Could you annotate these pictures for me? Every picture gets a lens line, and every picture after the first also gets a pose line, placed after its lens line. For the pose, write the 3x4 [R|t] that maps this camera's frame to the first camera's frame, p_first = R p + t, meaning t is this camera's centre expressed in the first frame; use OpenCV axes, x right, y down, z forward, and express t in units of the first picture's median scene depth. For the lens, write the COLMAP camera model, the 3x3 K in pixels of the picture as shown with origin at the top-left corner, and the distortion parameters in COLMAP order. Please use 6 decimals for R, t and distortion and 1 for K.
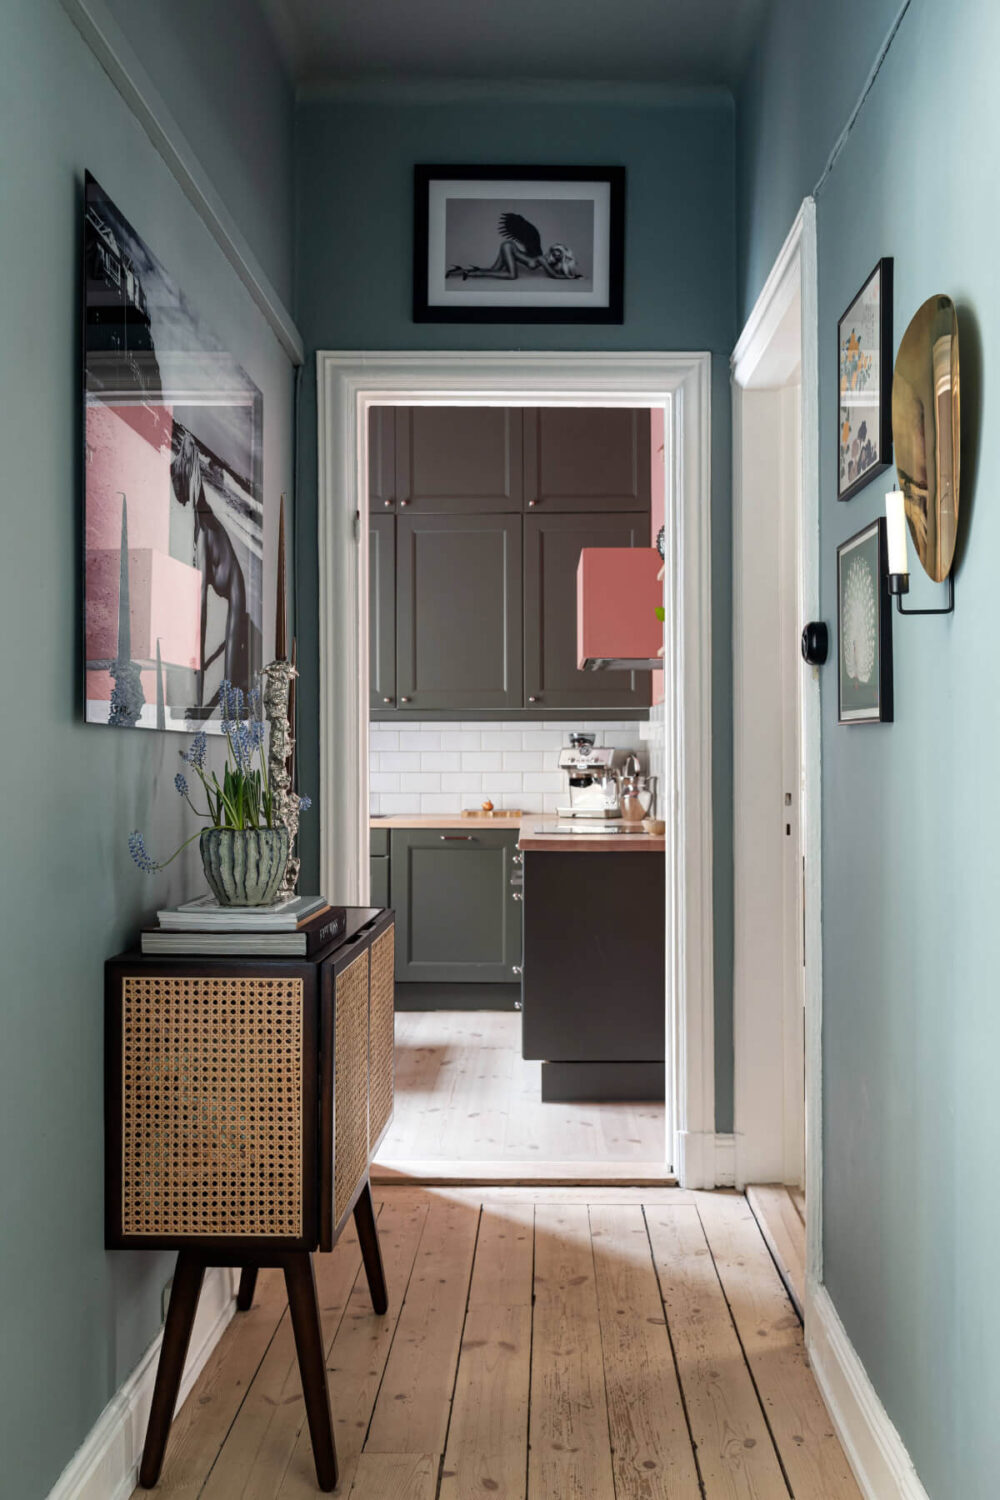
lens RADIAL K [[1366.9, 0, 505.7], [0, 1366.9, 758.7], [0, 0, 1]] dist [-0.002294, 0.000000]
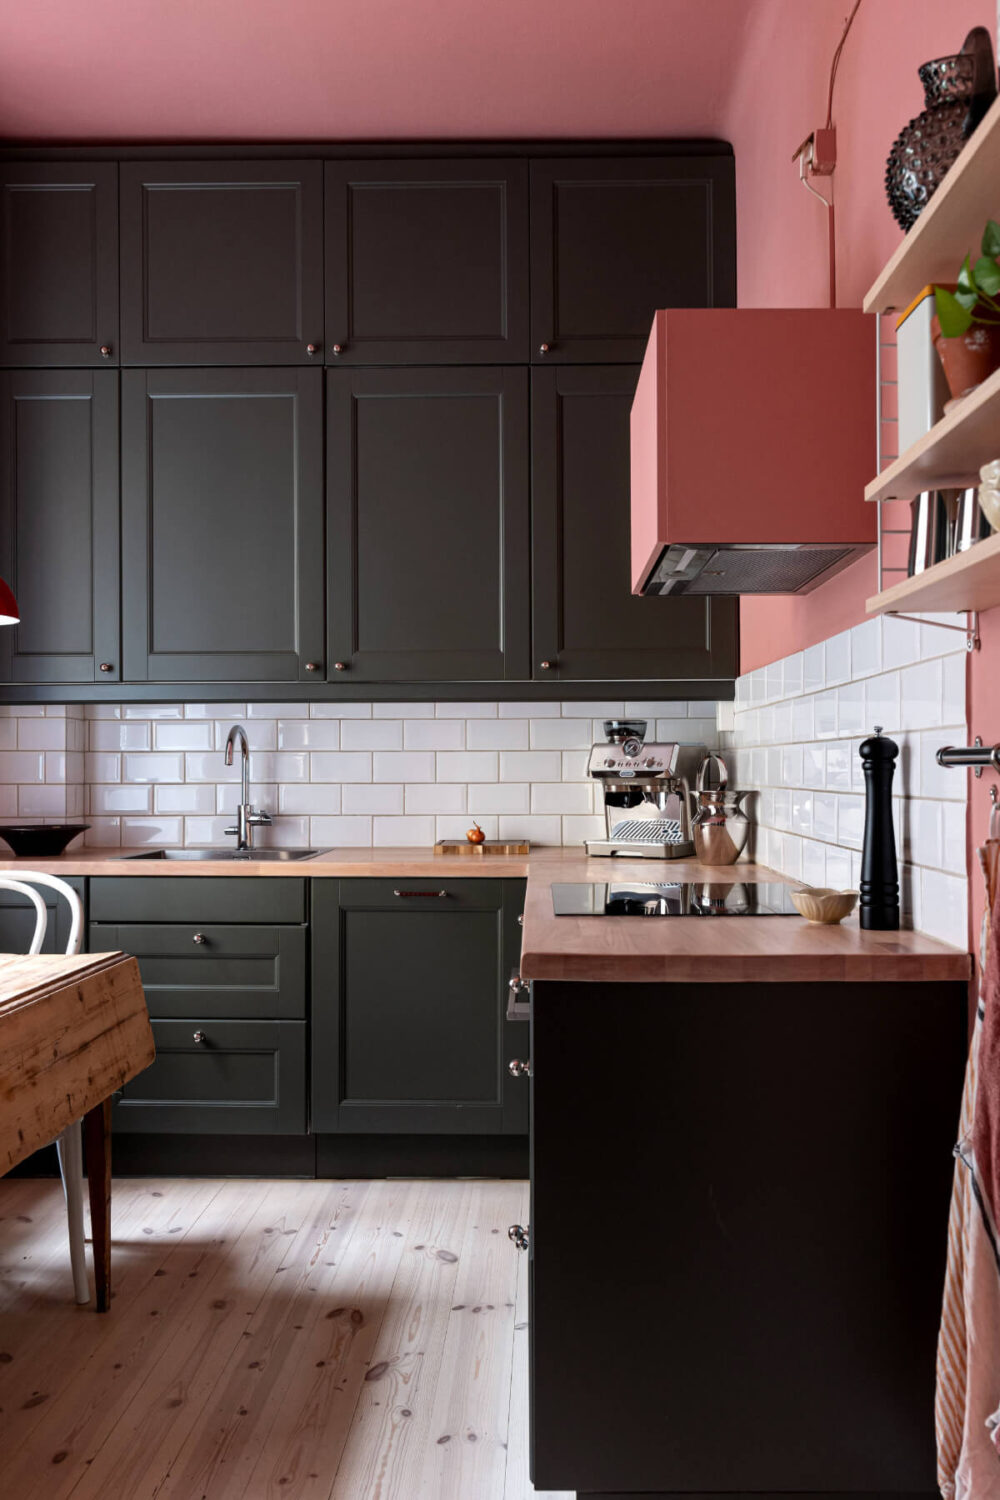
lens RADIAL K [[1185.1, 0, 523.1], [0, 1185.1, 763.4], [0, 0, 1]] dist [-0.001261, 0.002103]
pose [[0.999981, -0.001786, 0.005930, 0.006054], [0.001796, 0.999997, -0.001622, 0.001760], [-0.005927, 0.001633, 0.999981, 0.463983]]
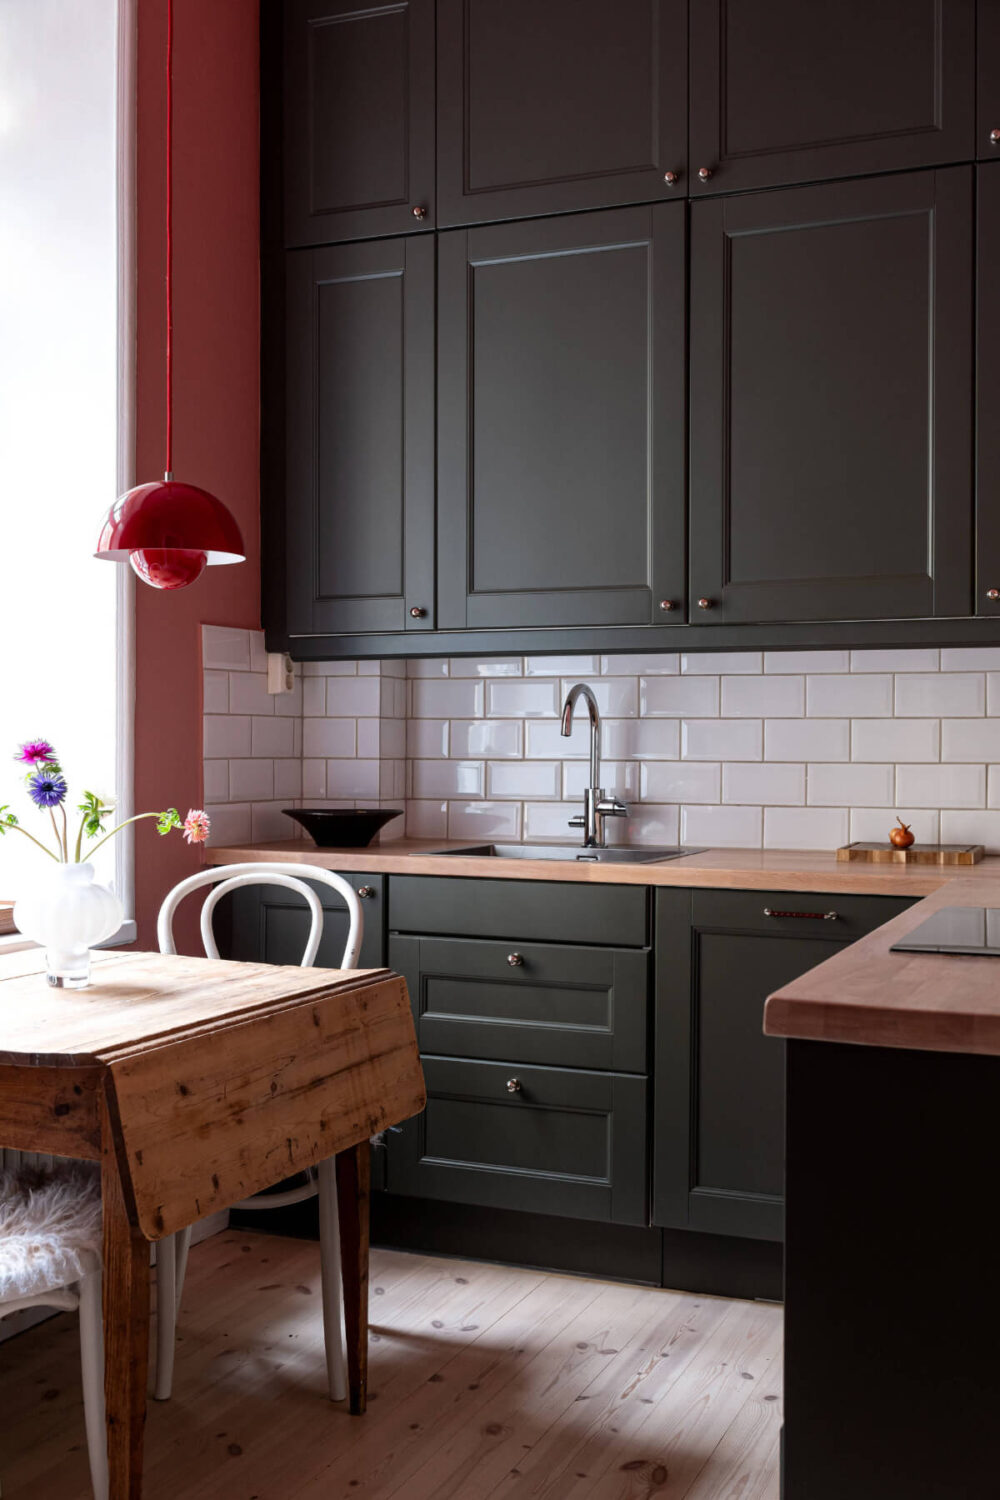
lens RADIAL K [[1602.9, 0, 500.1], [0, 1602.9, 753.8], [0, 0, 1]] dist [0.002737, 0.000000]
pose [[0.933642, 0.007265, -0.358133, 0.055355], [-0.004066, 0.999945, 0.009684, 0.002338], [0.358184, -0.007585, 0.933620, 0.473857]]
